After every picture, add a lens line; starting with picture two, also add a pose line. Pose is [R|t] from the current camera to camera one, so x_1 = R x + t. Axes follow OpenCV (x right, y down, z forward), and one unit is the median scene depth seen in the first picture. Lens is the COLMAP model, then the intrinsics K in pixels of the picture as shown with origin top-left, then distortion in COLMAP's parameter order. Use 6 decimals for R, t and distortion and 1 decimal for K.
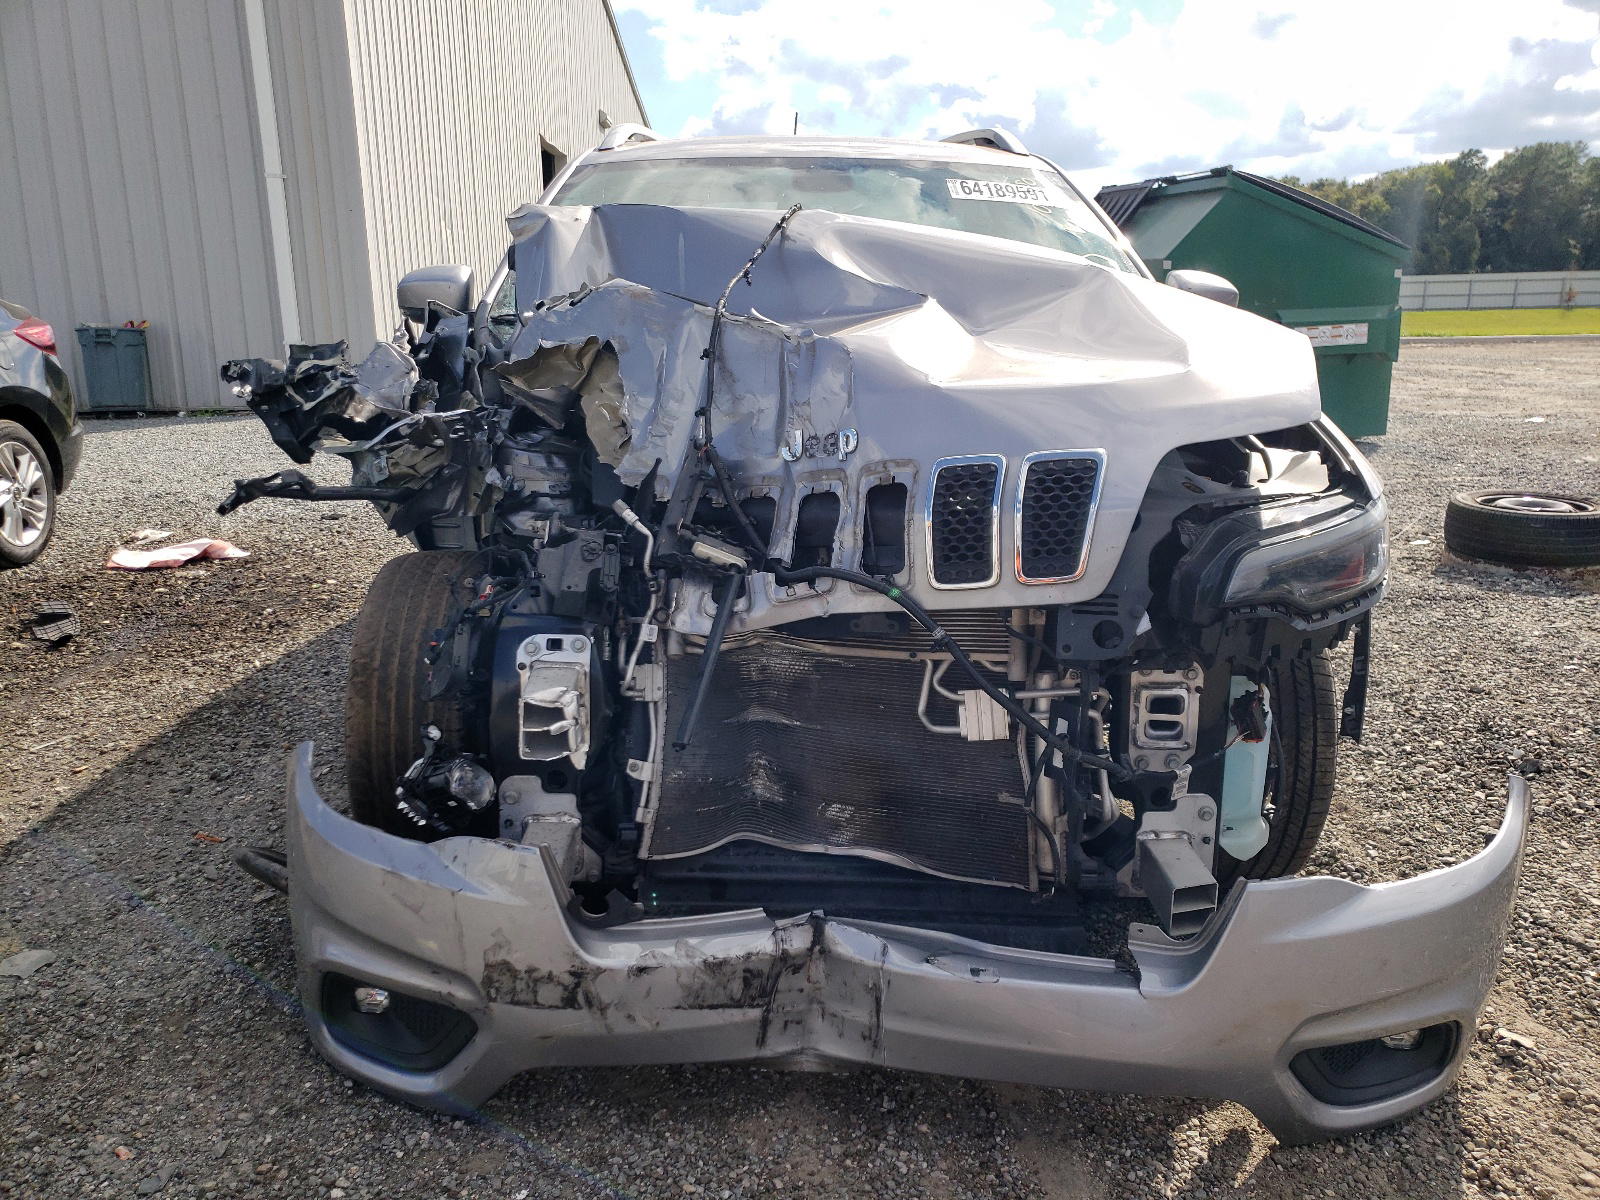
lens RADIAL K [[1176.2, 0, 785.7], [0, 1176.2, 603.8], [0, 0, 1]] dist [0.042887, -0.045247]
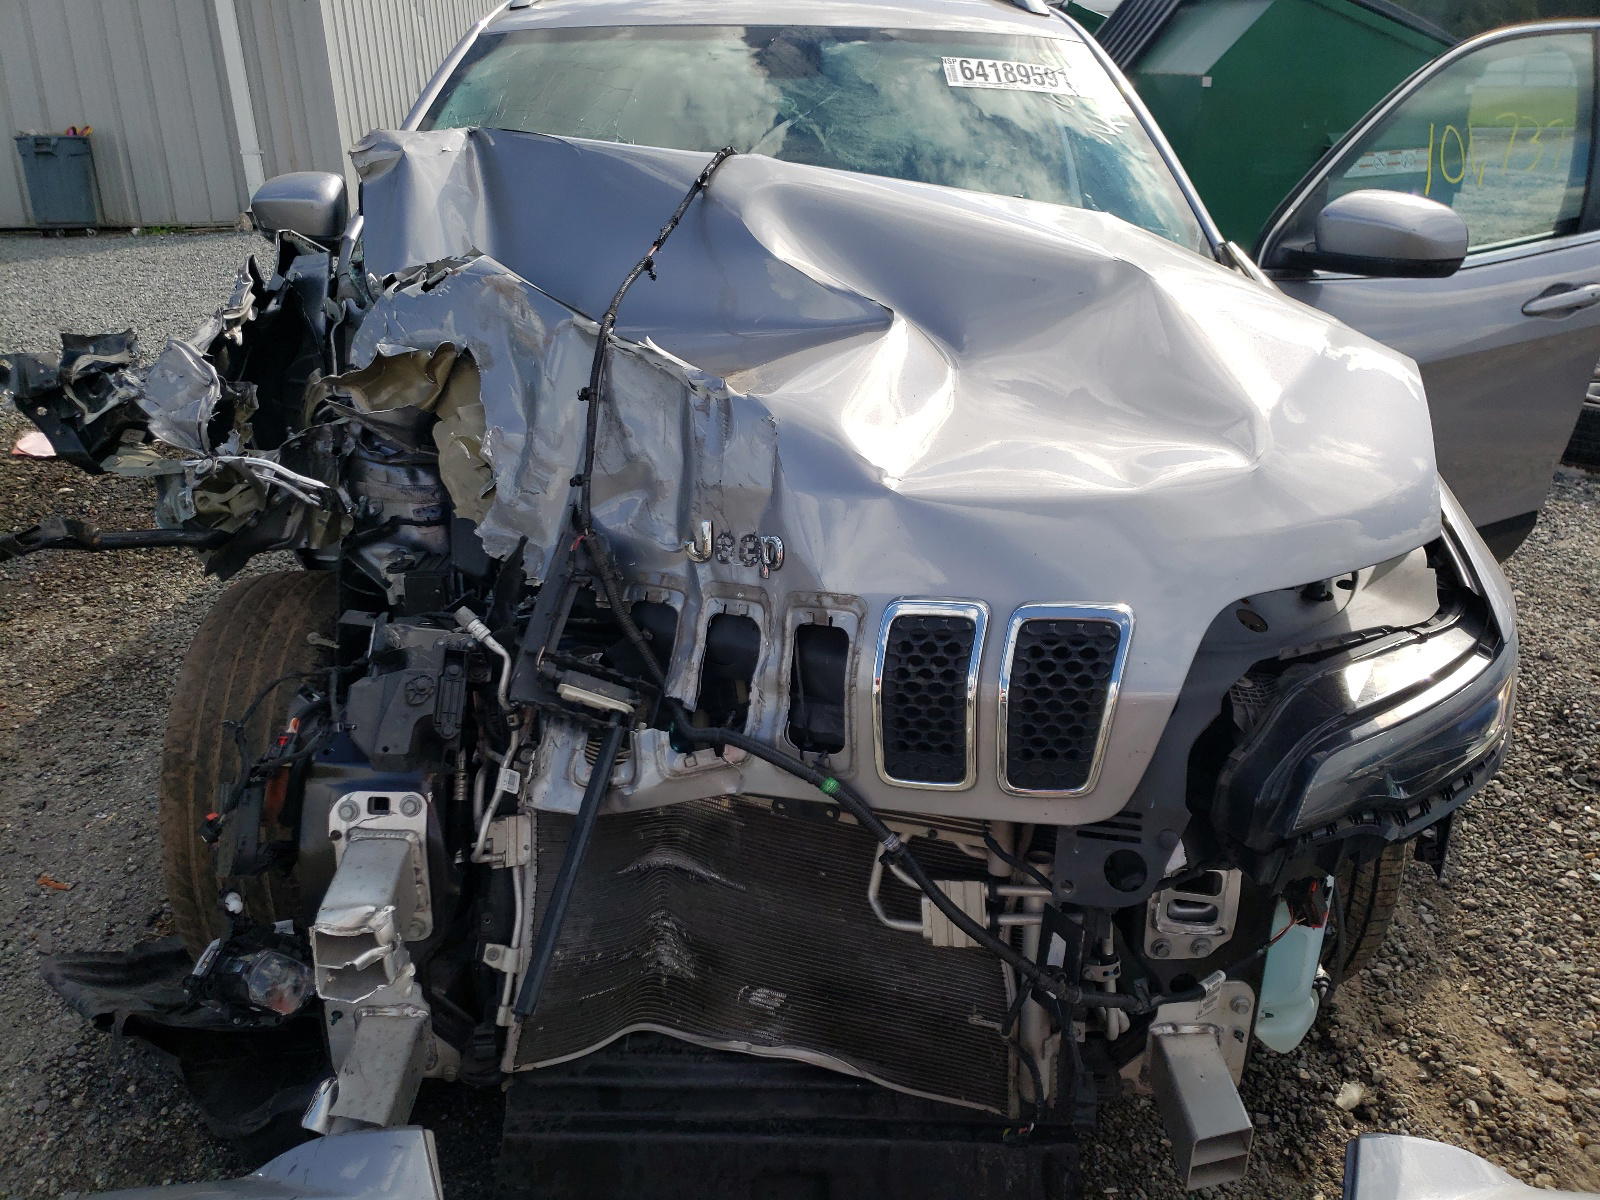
lens RADIAL K [[1221.2, 0, 776.8], [0, 1221.2, 585.1], [0, 0, 1]] dist [-0.011021, 0.023875]
pose [[0.999938, 0.006155, -0.009270, 0.059913], [-0.004857, 0.990964, 0.134042, -0.204364], [0.010011, -0.133989, 0.990932, 0.252027]]
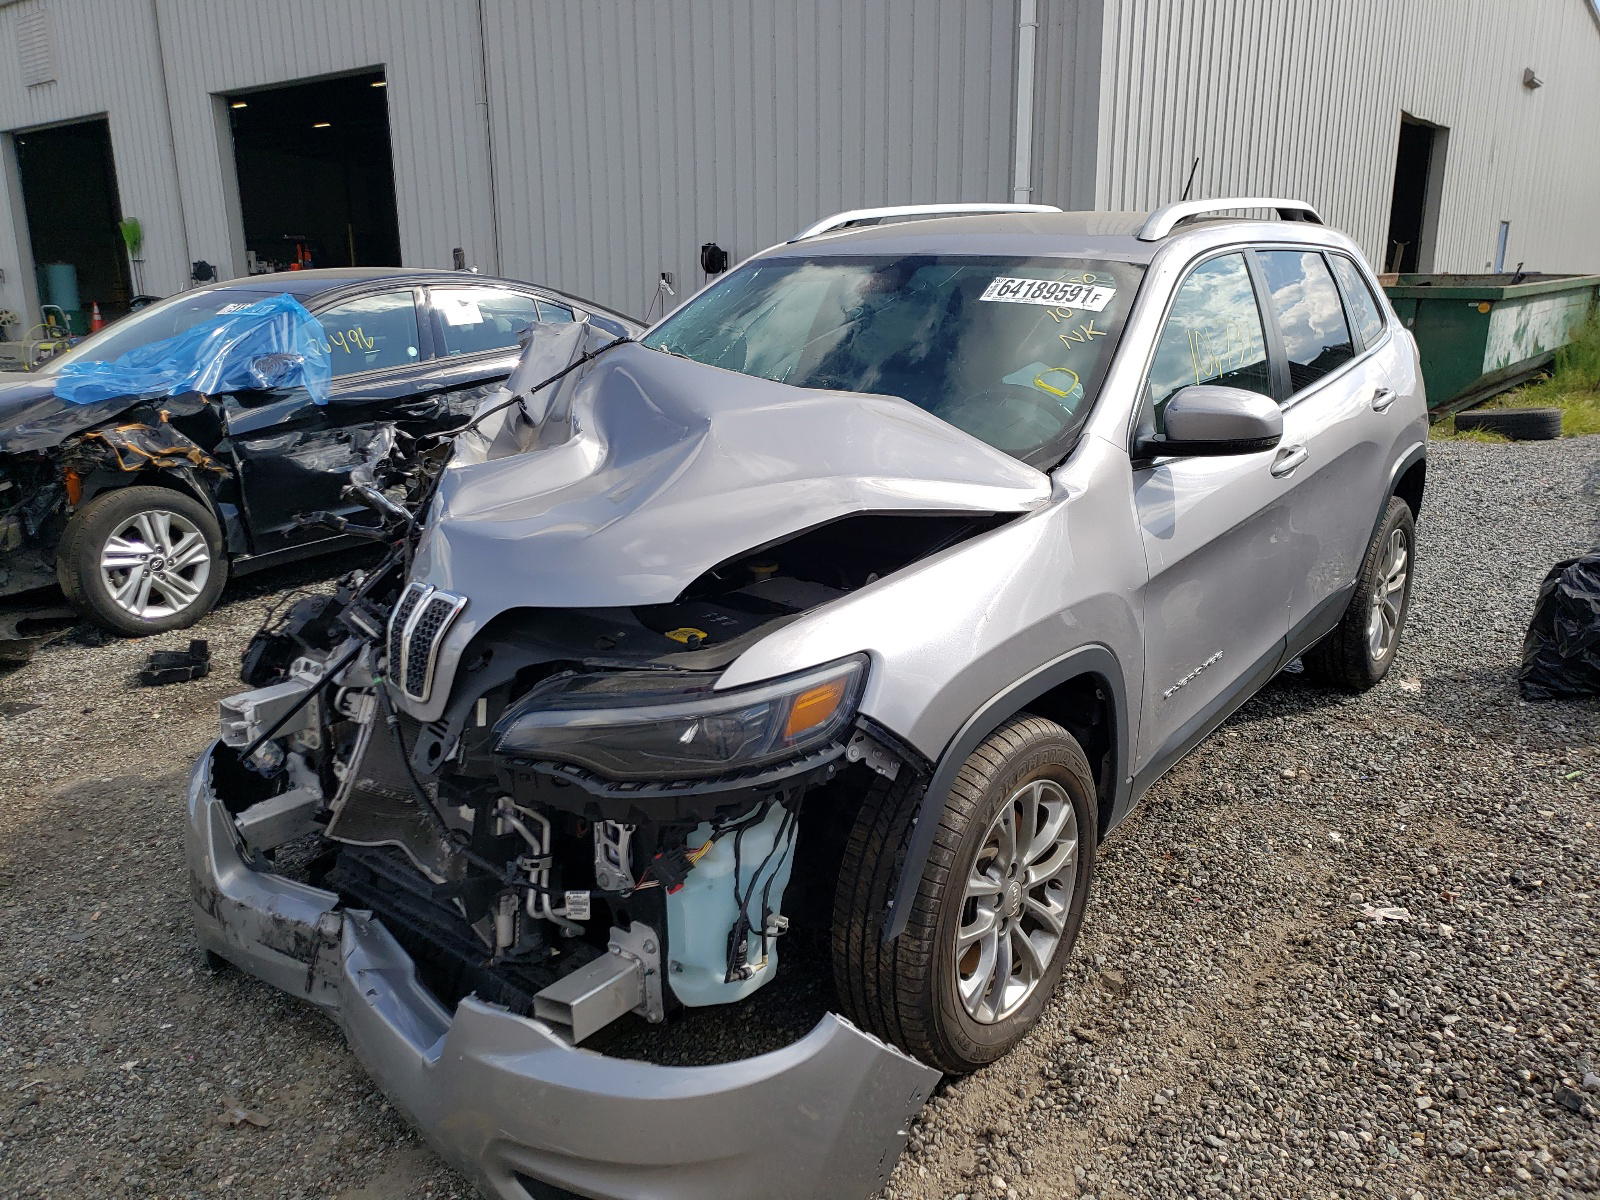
lens RADIAL K [[1221.2, 0, 803.3], [0, 1221.2, 602.3], [0, 0, 1]] dist [-0.011021, 0.023875]
pose [[0.769238, 0.160352, -0.618515, 1.108175], [-0.156665, 0.985783, 0.060726, -0.215932], [0.619459, 0.050187, 0.783423, 0.227303]]
